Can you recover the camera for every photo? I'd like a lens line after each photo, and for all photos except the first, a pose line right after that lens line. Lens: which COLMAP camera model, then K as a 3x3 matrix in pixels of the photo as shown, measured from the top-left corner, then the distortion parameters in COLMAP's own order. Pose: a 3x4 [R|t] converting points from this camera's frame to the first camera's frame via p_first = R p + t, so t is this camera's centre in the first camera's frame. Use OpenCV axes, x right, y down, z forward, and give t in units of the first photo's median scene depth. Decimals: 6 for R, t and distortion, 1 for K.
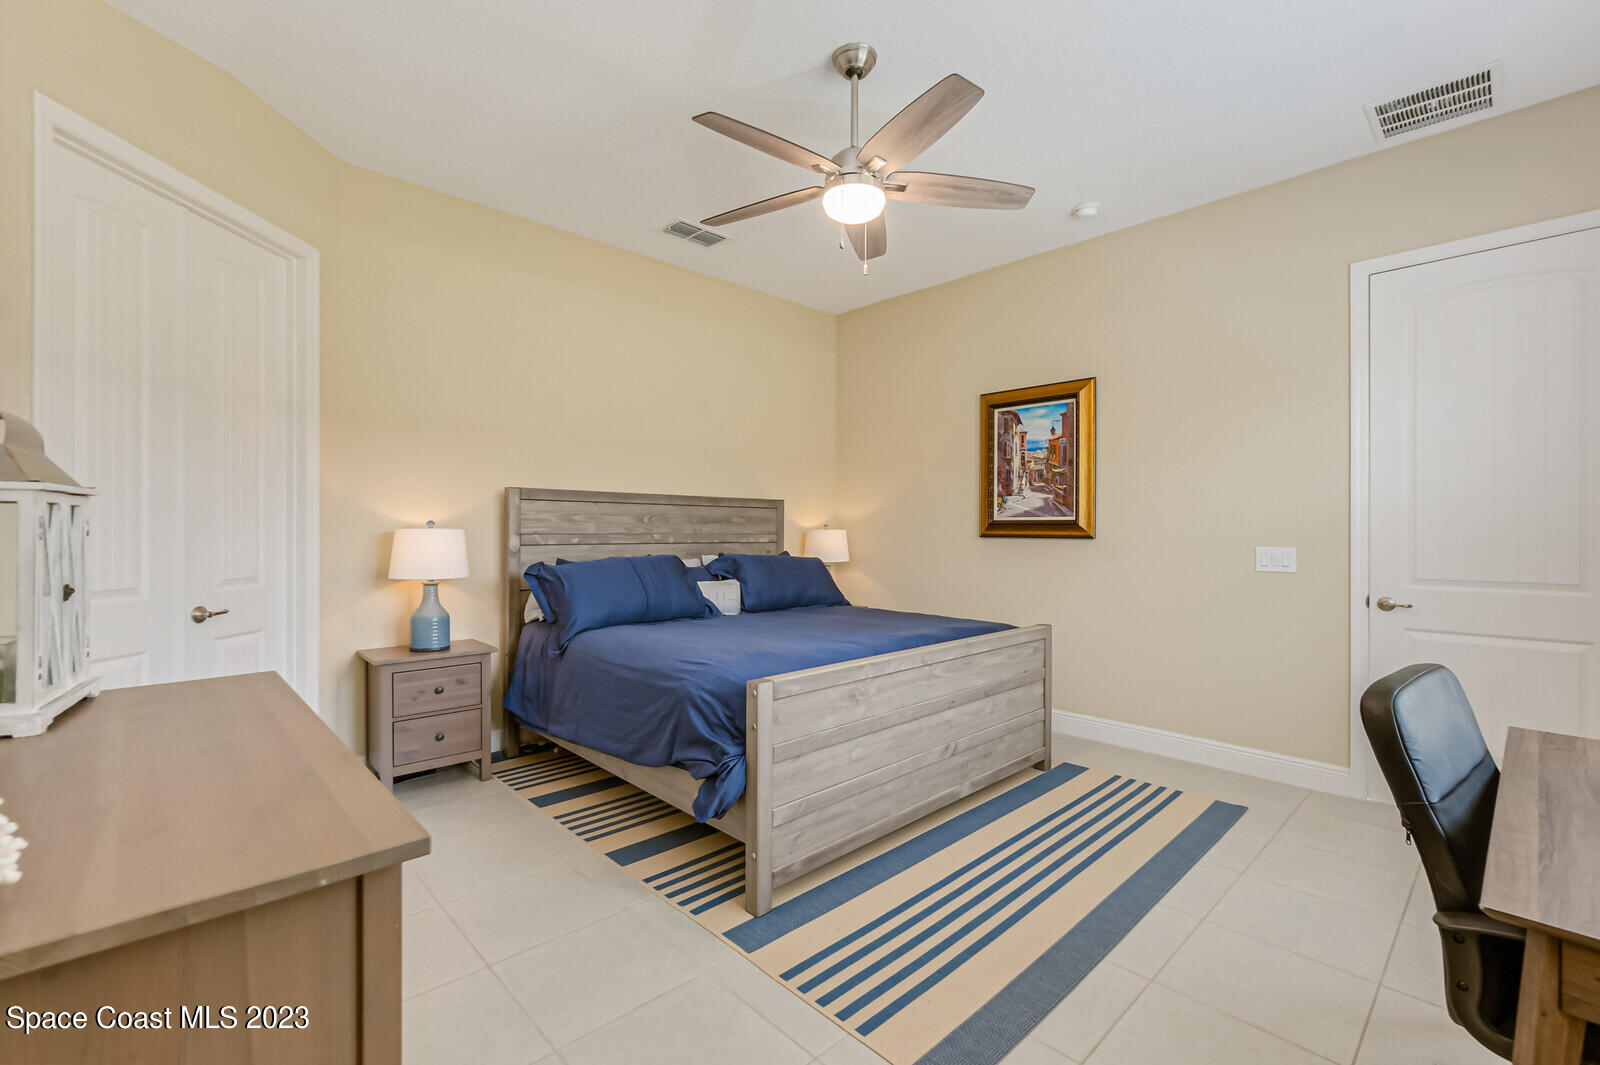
lens RADIAL K [[702.5, 0, 800.2], [0, 702.5, 527.4], [0, 0, 1]] dist [-0.001587, 0.000275]
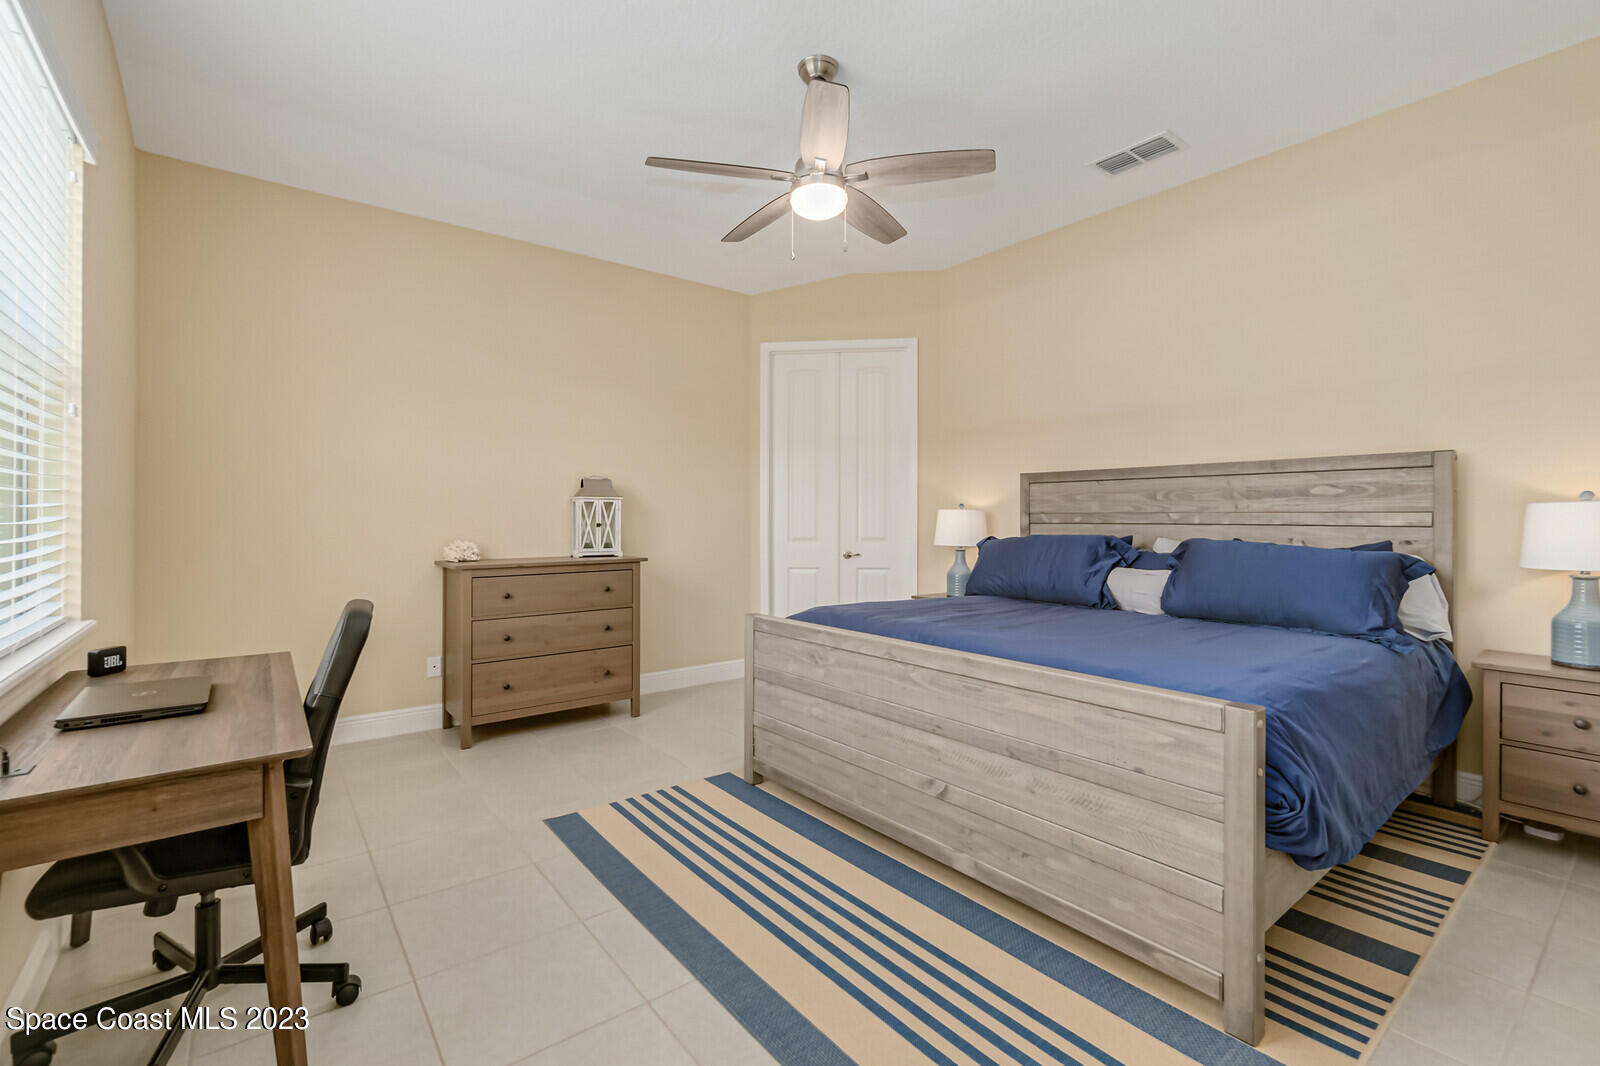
lens RADIAL K [[702.5, 0, 800.2], [0, 702.5, 527.9], [0, 0, 1]] dist [-0.001587, 0.000275]
pose [[-0.105804, 0.007396, -0.994360, 0.953350], [0.000044, 0.999972, 0.007433, 0.029666], [0.994387, 0.000743, -0.105801, 0.910460]]
